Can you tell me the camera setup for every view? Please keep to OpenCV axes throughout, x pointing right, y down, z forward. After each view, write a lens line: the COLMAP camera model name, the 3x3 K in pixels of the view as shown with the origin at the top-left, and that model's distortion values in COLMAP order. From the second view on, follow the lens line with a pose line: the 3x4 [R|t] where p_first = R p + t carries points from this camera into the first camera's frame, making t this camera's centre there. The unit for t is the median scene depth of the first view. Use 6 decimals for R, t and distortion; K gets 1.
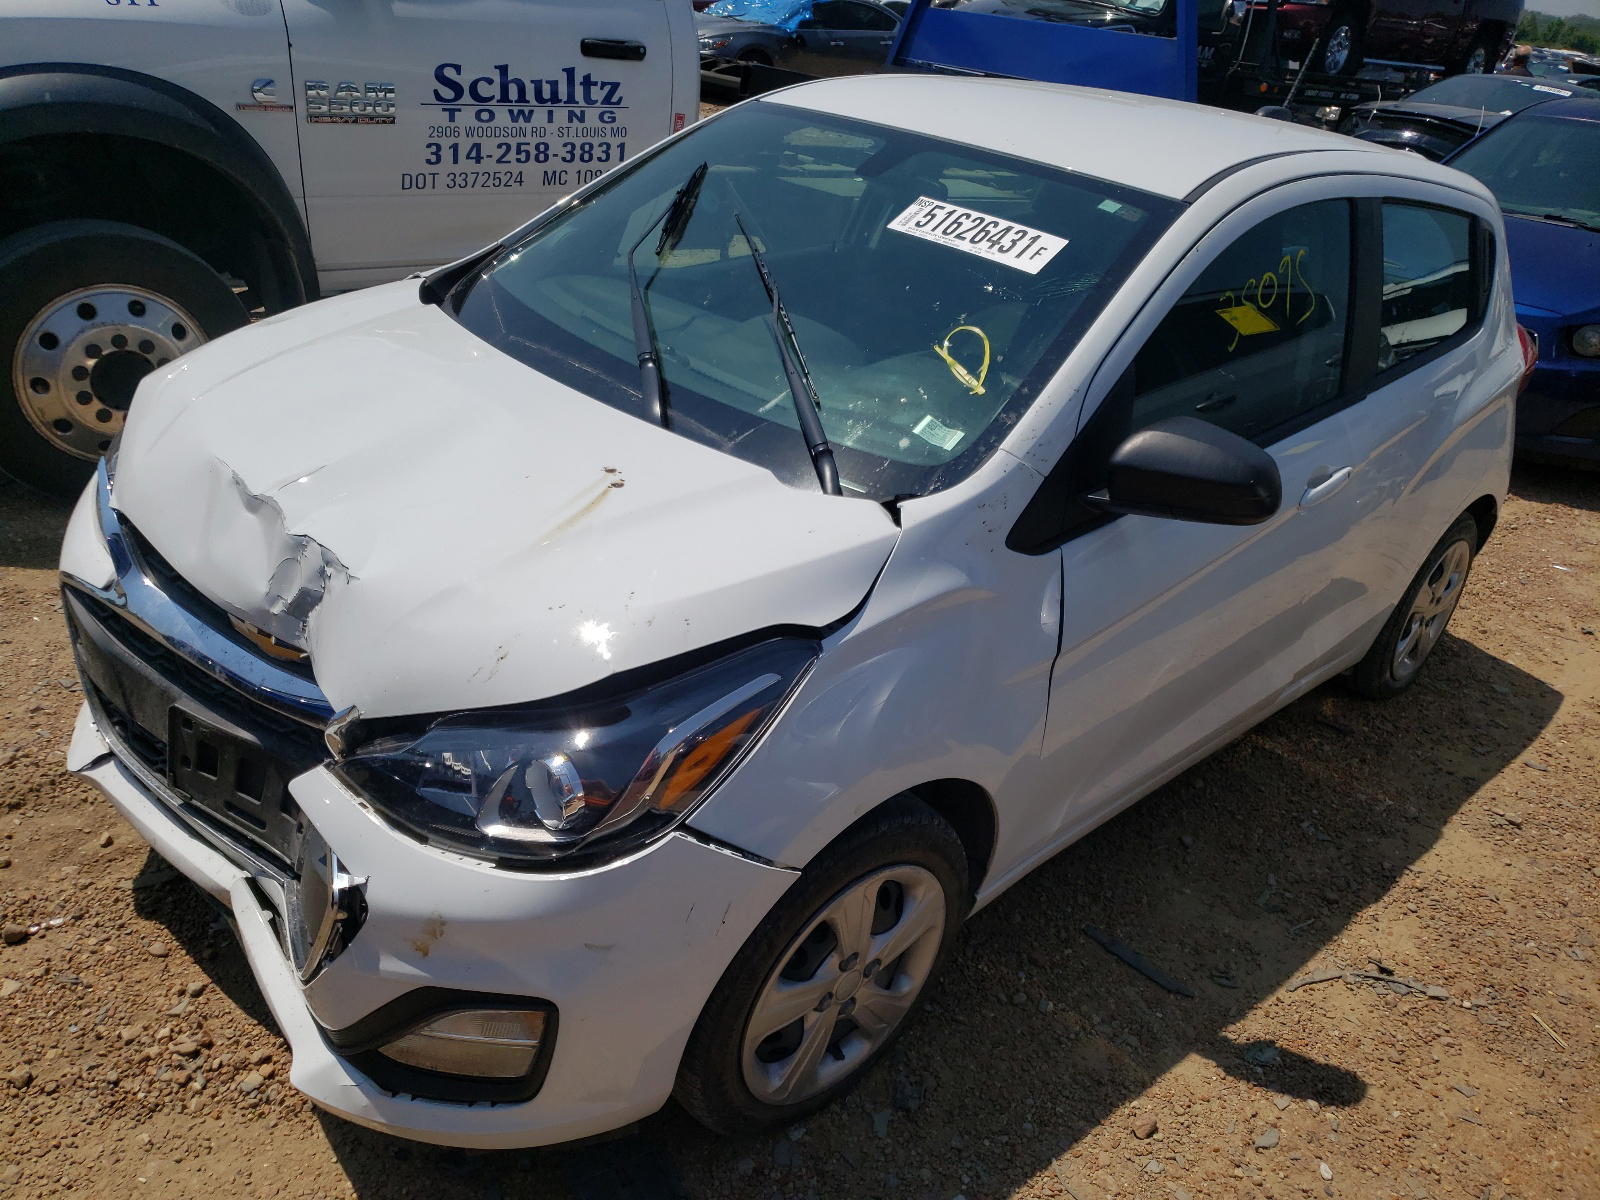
lens RADIAL K [[1368.3, 0, 799.5], [0, 1368.3, 601.3], [0, 0, 1]] dist [0.068409, -0.020728]
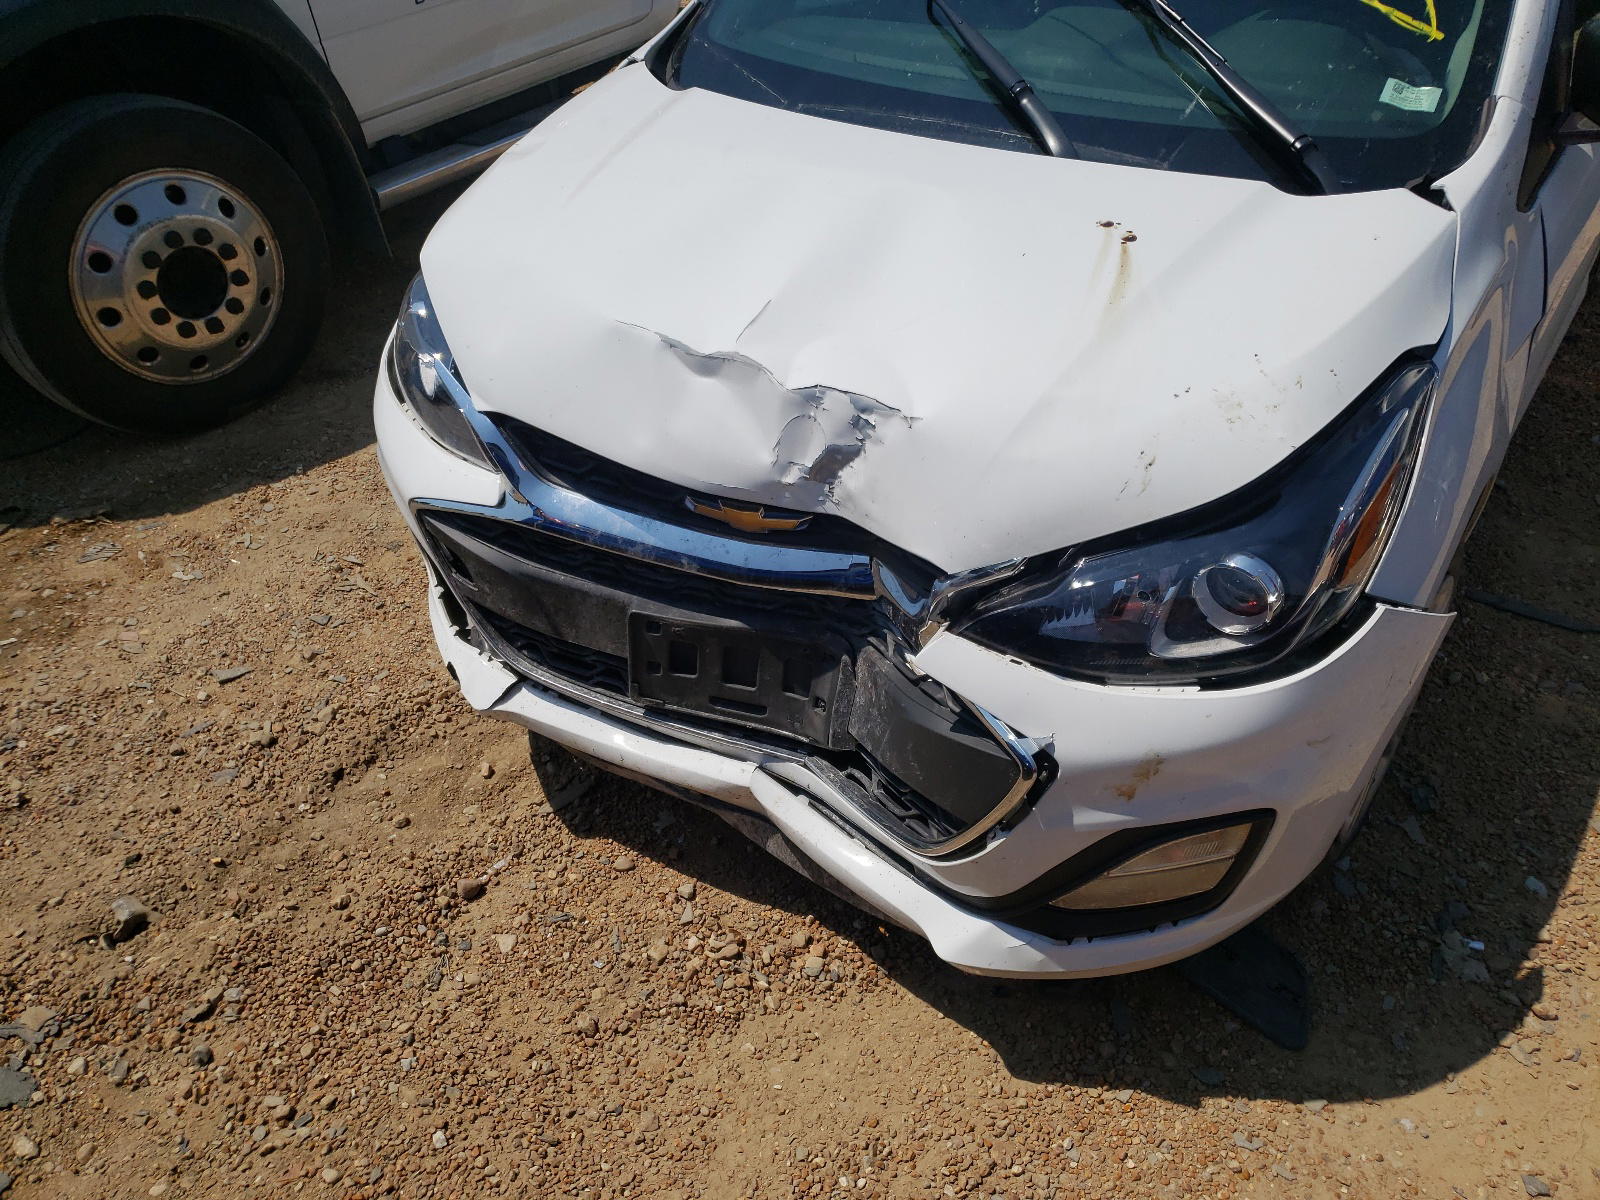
lens RADIAL K [[1368.3, 0, 799.5], [0, 1368.3, 601.3], [0, 0, 1]] dist [0.068409, -0.020728]
pose [[0.963361, -0.253599, 0.087313, -0.424907], [0.232688, 0.952150, 0.198156, -0.081495], [-0.133387, -0.170579, 0.976274, 0.125789]]
